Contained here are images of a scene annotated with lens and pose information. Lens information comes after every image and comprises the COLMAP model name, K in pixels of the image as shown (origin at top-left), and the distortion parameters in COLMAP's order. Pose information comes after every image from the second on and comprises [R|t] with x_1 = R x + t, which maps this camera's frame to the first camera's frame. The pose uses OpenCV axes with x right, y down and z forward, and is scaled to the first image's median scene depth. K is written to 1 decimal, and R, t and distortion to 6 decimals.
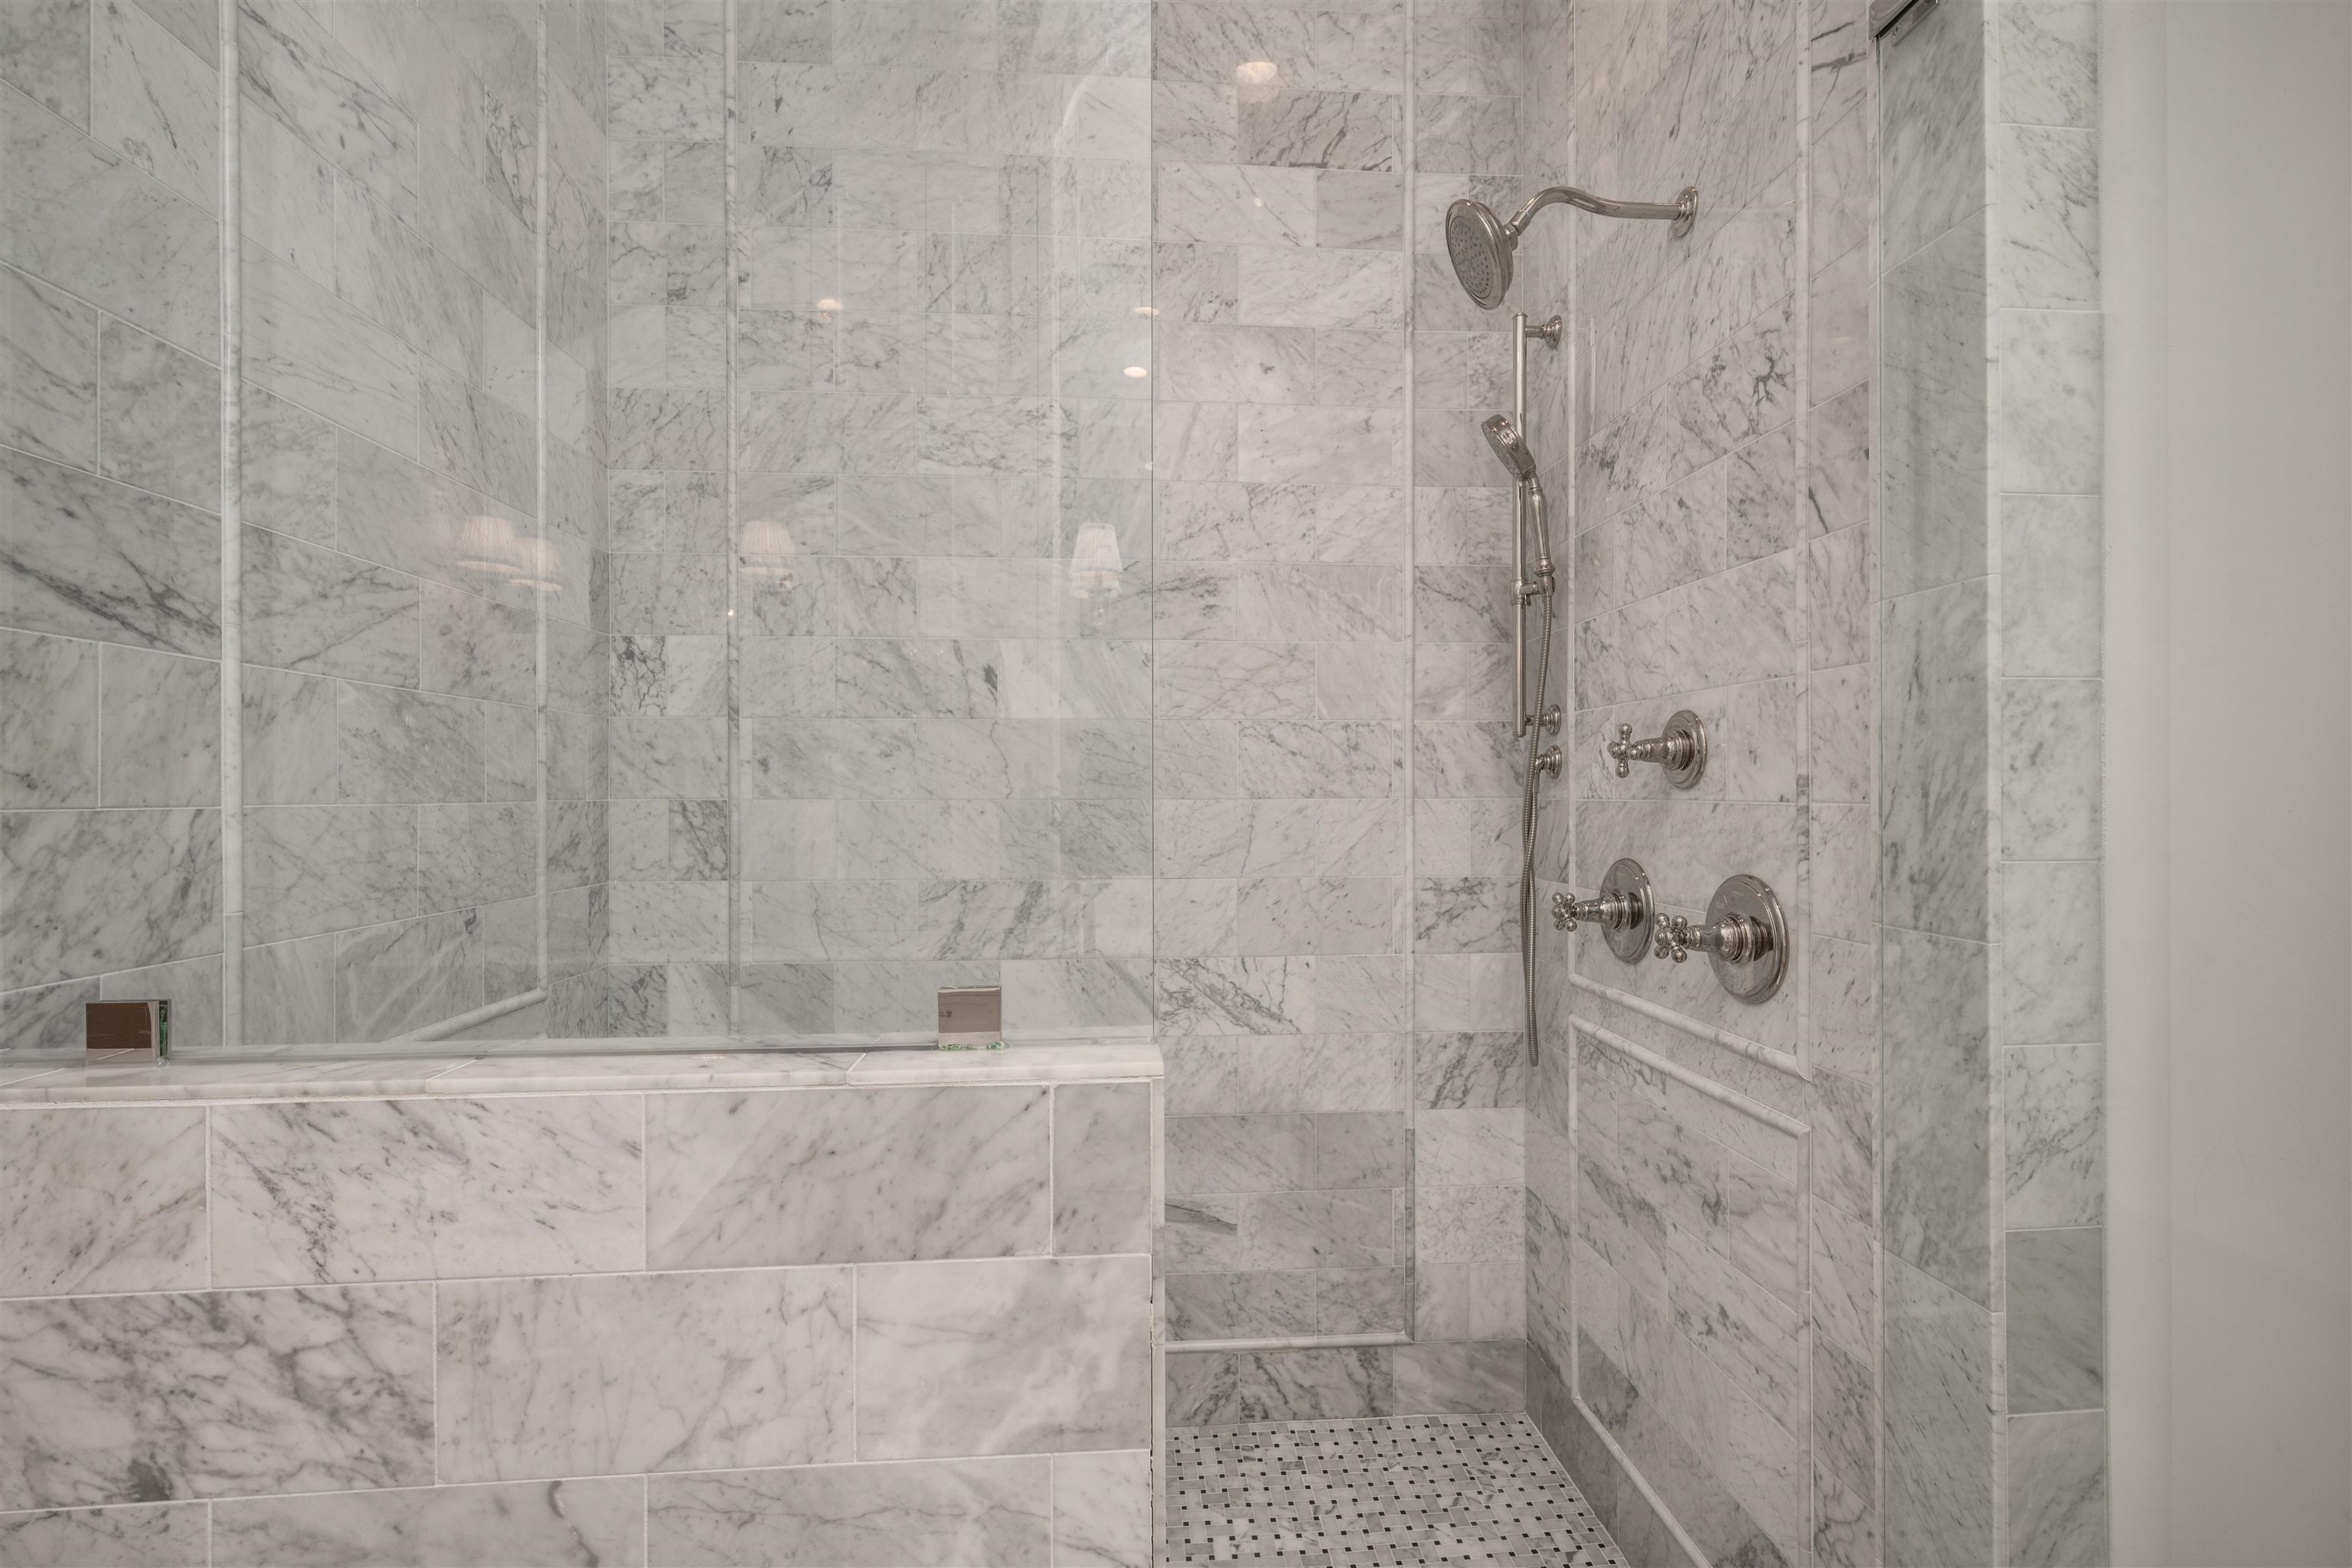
lens RADIAL K [[1109.4, 0, 1176.0], [0, 1109.4, 784.0], [0, 0, 1]] dist [-0.001034, -0.000083]
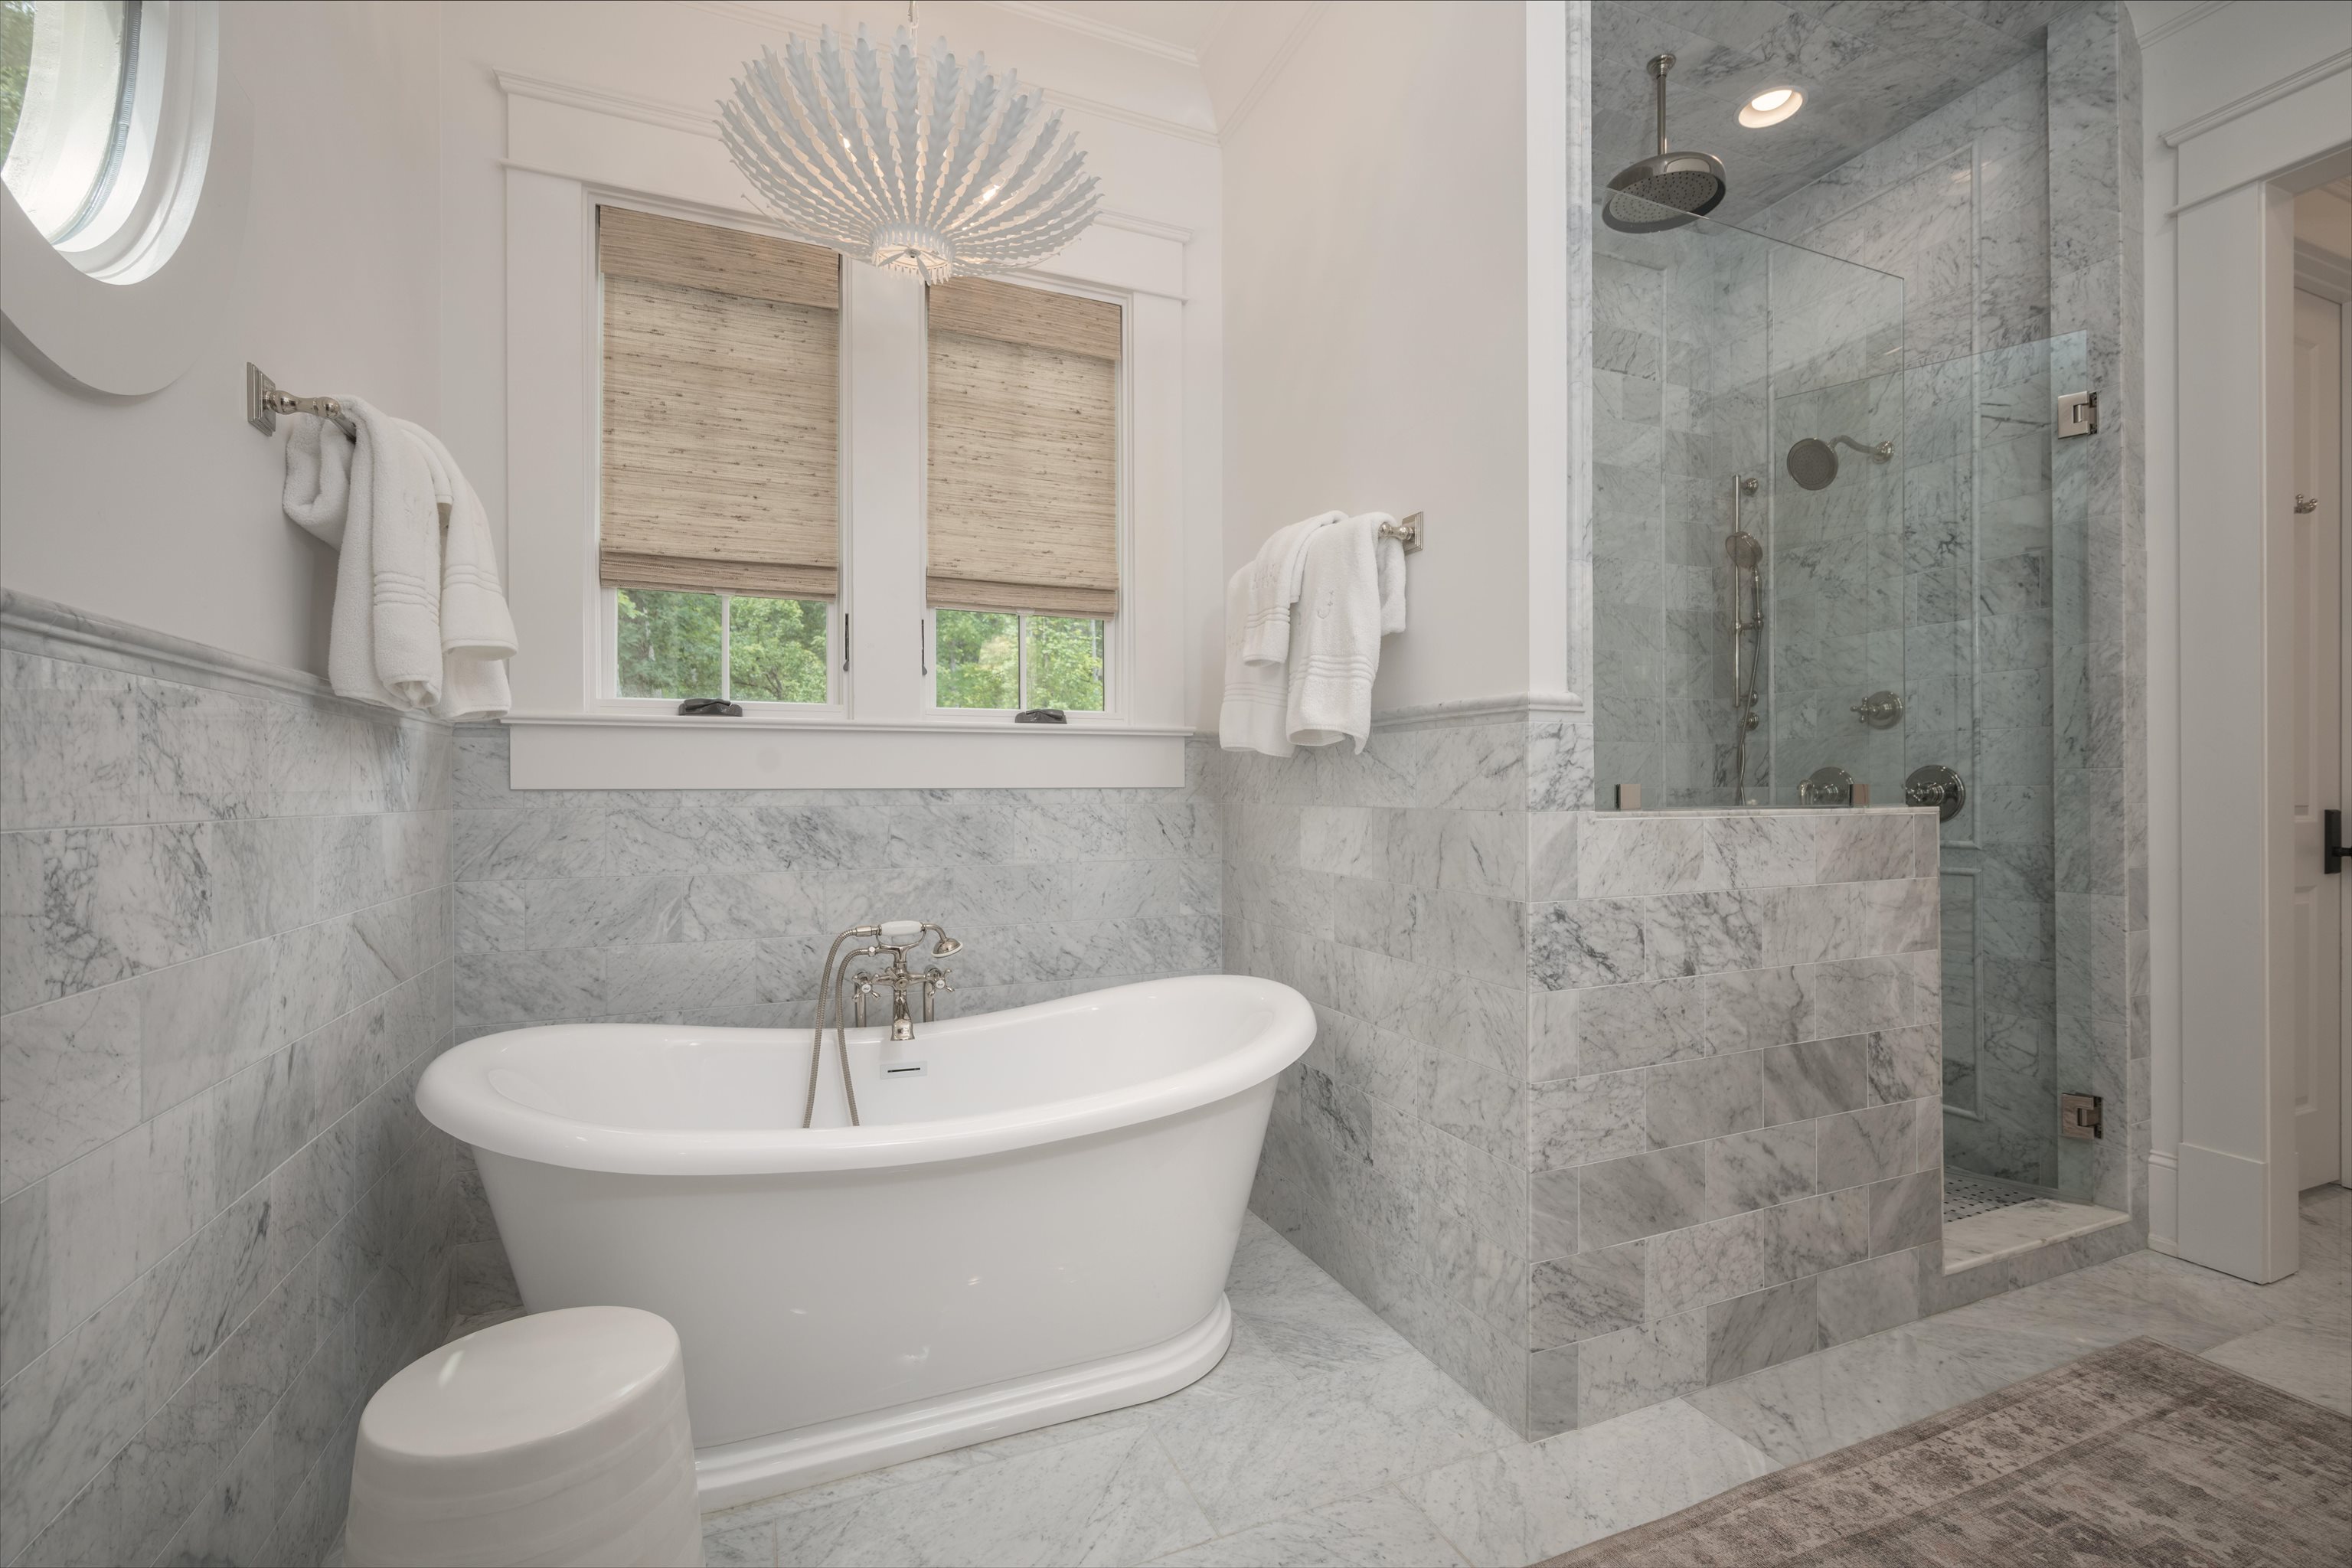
lens RADIAL K [[1109.4, 0, 1176.0], [0, 1109.4, 784.0], [0, 0, 1]] dist [-0.001034, -0.000083]
pose [[0.939268, 0.001926, 0.343179, -2.532639], [-0.000635, 0.999992, -0.003874, 0.196123], [-0.343184, 0.003420, 0.939262, -0.846609]]
